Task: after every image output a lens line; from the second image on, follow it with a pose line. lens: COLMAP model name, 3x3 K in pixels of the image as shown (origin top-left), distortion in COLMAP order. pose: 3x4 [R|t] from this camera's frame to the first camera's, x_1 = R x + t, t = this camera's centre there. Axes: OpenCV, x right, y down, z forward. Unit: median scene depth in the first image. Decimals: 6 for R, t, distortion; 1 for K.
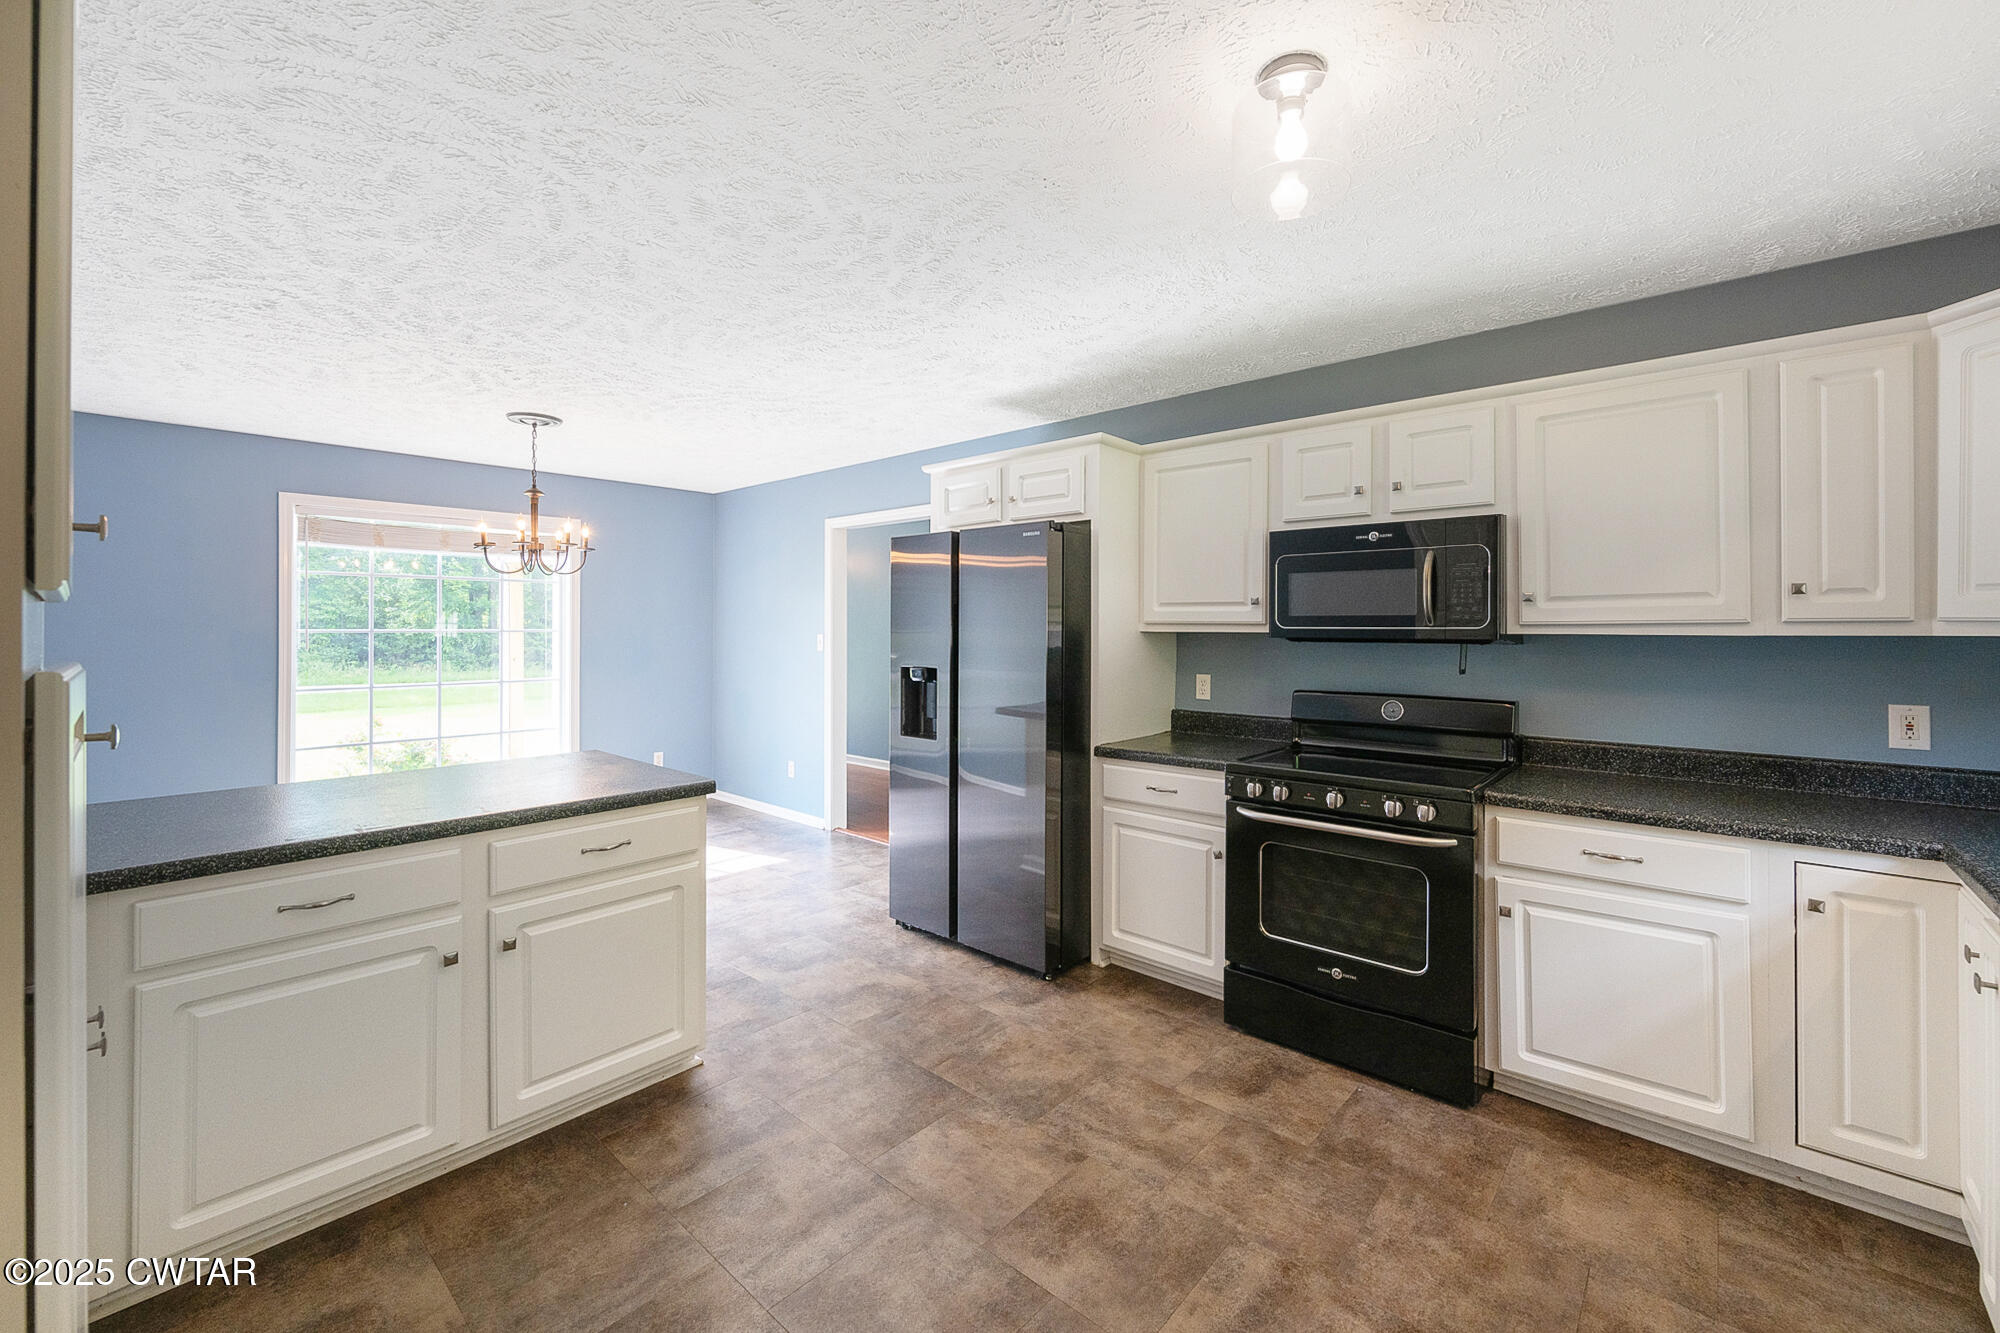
lens RADIAL K [[806.1, 0, 999.3], [0, 806.1, 623.7], [0, 0, 1]] dist [-0.000580, -0.000078]
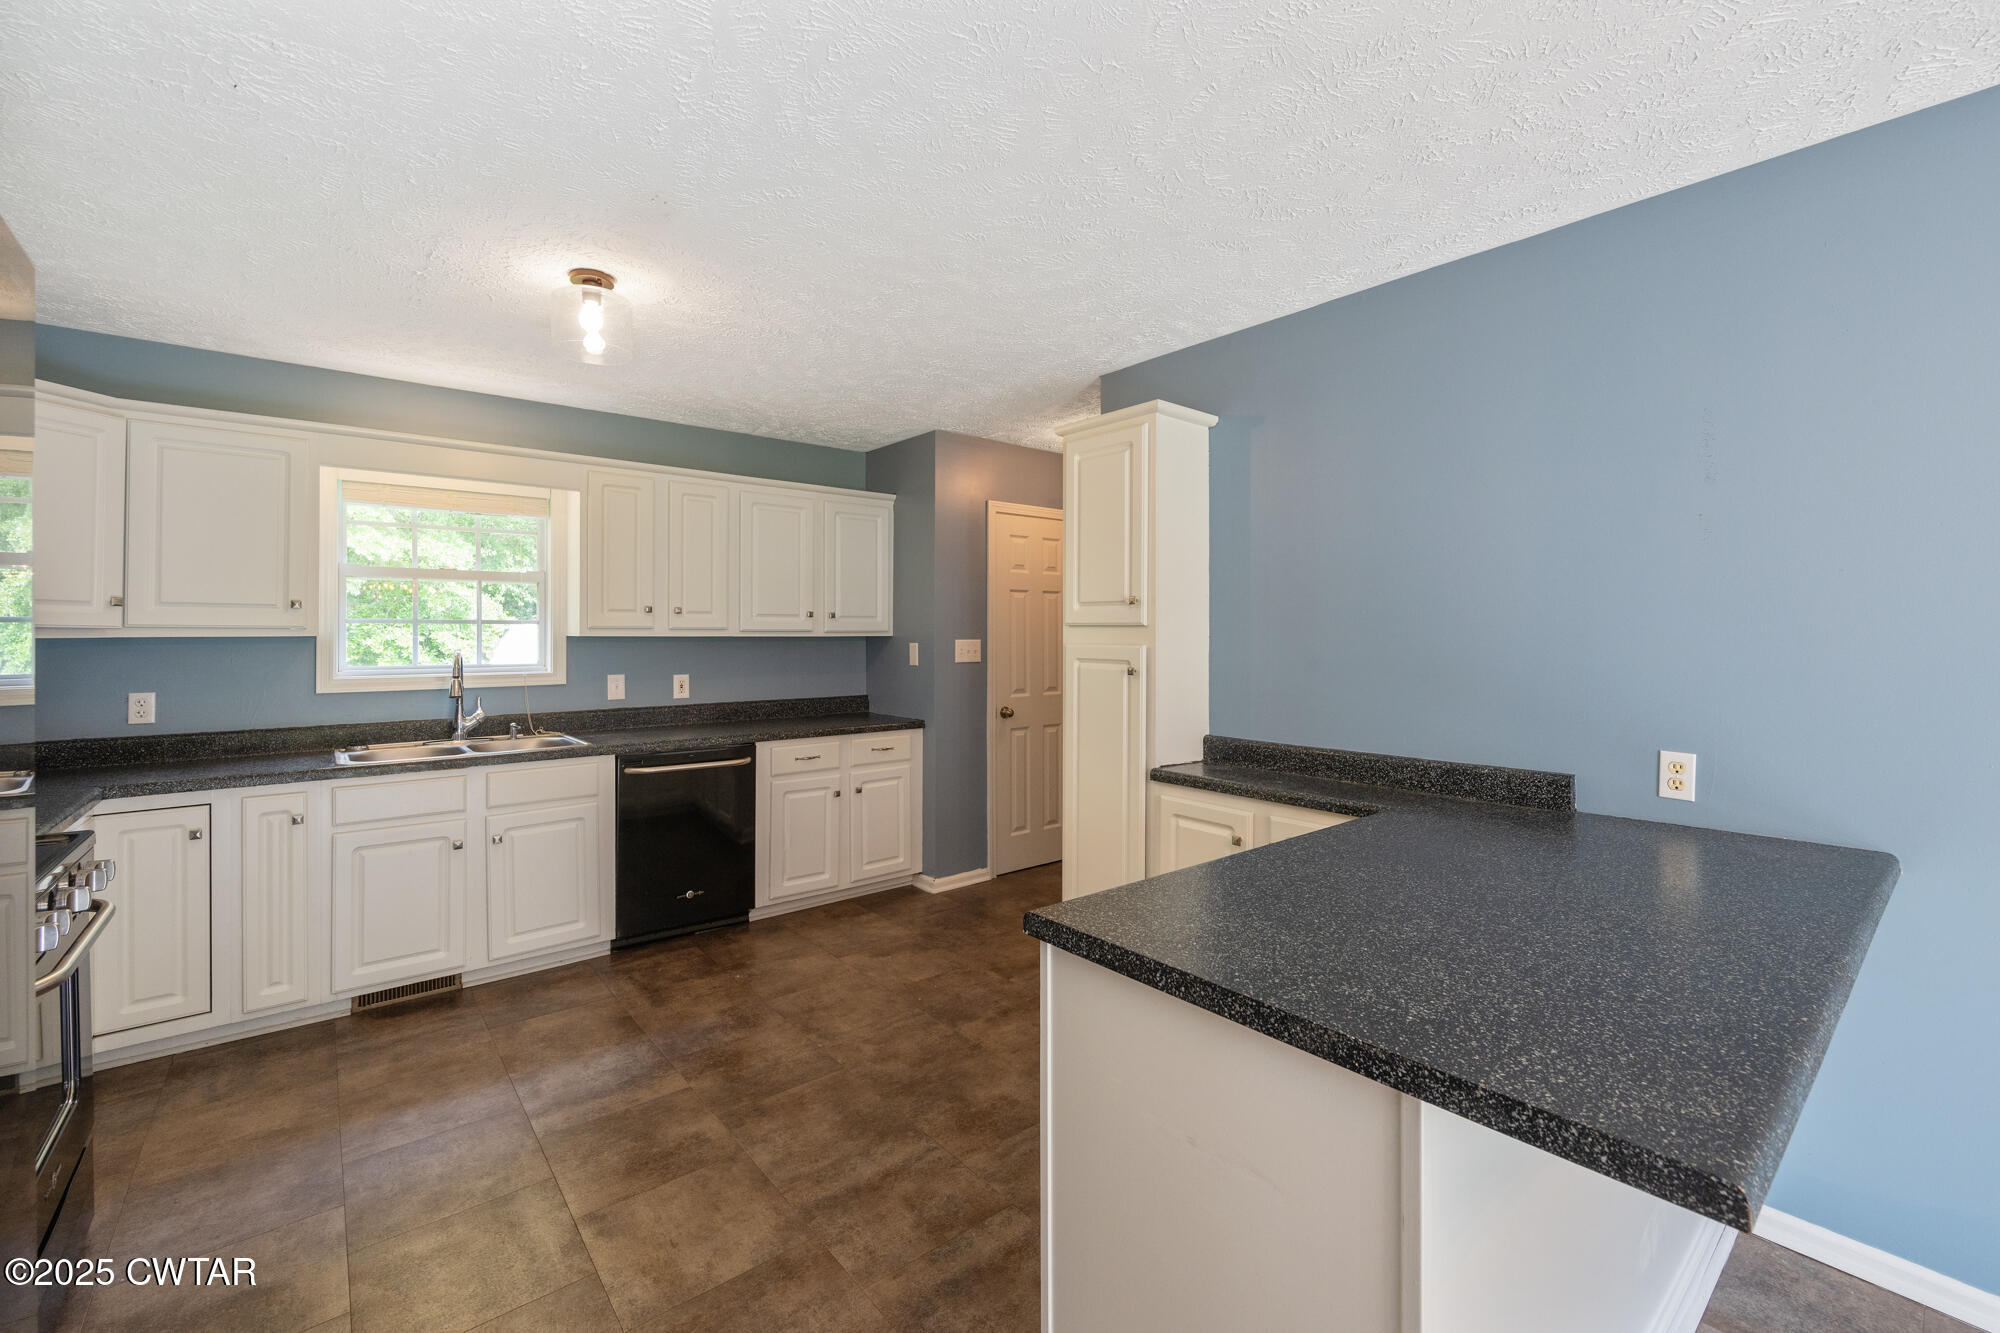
lens RADIAL K [[806.3, 0, 1004.3], [0, 806.3, 653.6], [0, 0, 1]] dist [-0.001016, -0.000104]
pose [[-0.989099, -0.001376, 0.147243, -0.429008], [0.001883, 0.999756, 0.021990, 0.006707], [-0.147237, 0.022027, -0.988856, 1.566958]]
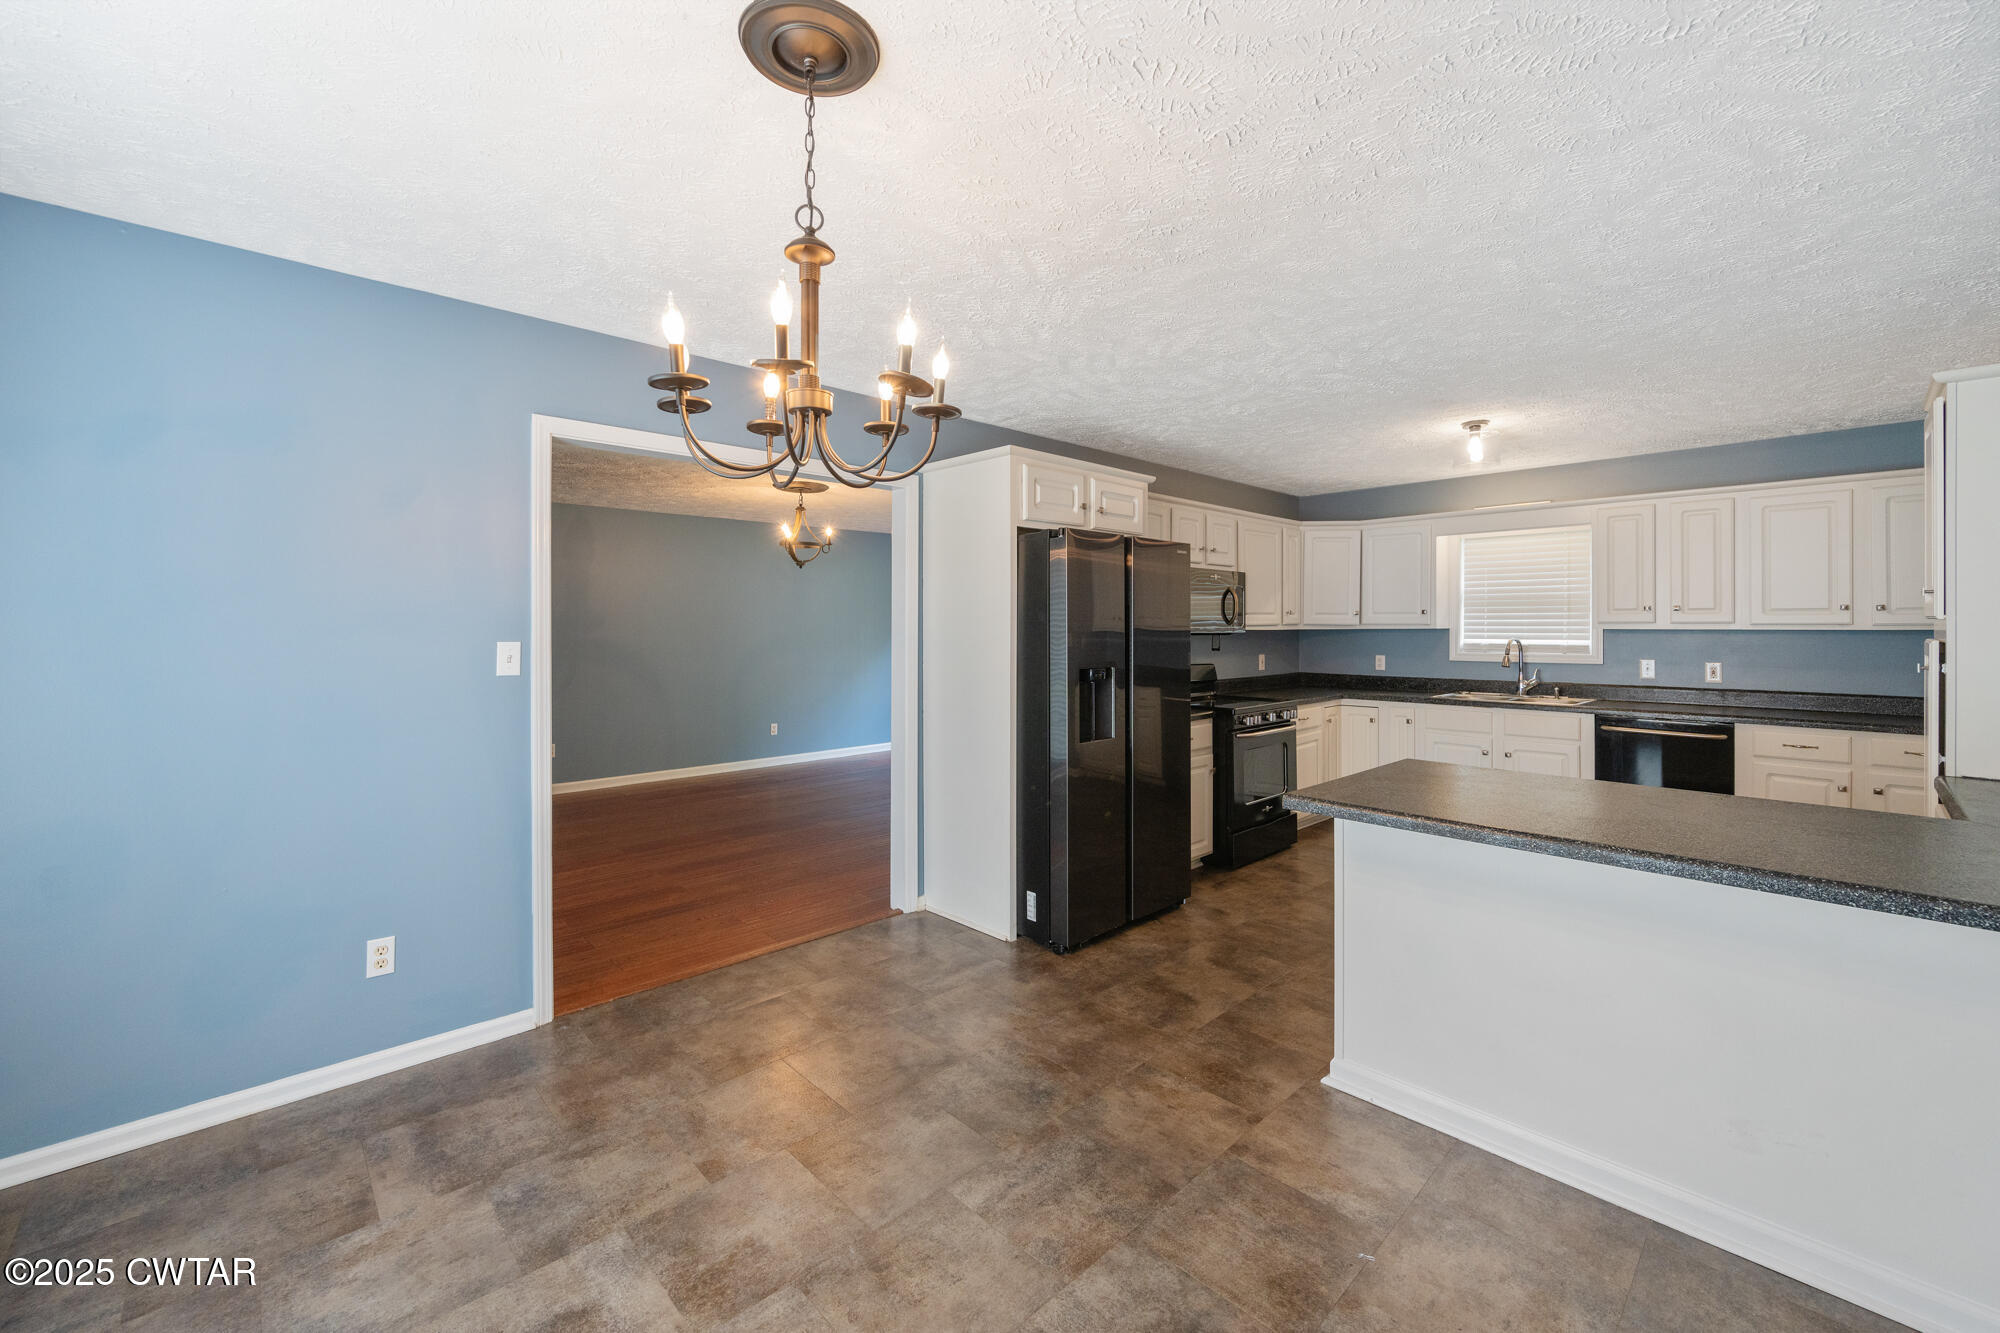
lens RADIAL K [[806.3, 0, 1004.3], [0, 806.3, 653.6], [0, 0, 1]] dist [-0.001016, -0.000104]
pose [[0.079087, -0.026522, 0.996515, -1.583709], [-0.000707, 0.999644, 0.026662, 0.017141], [-0.996867, -0.002813, 0.079040, 1.534363]]
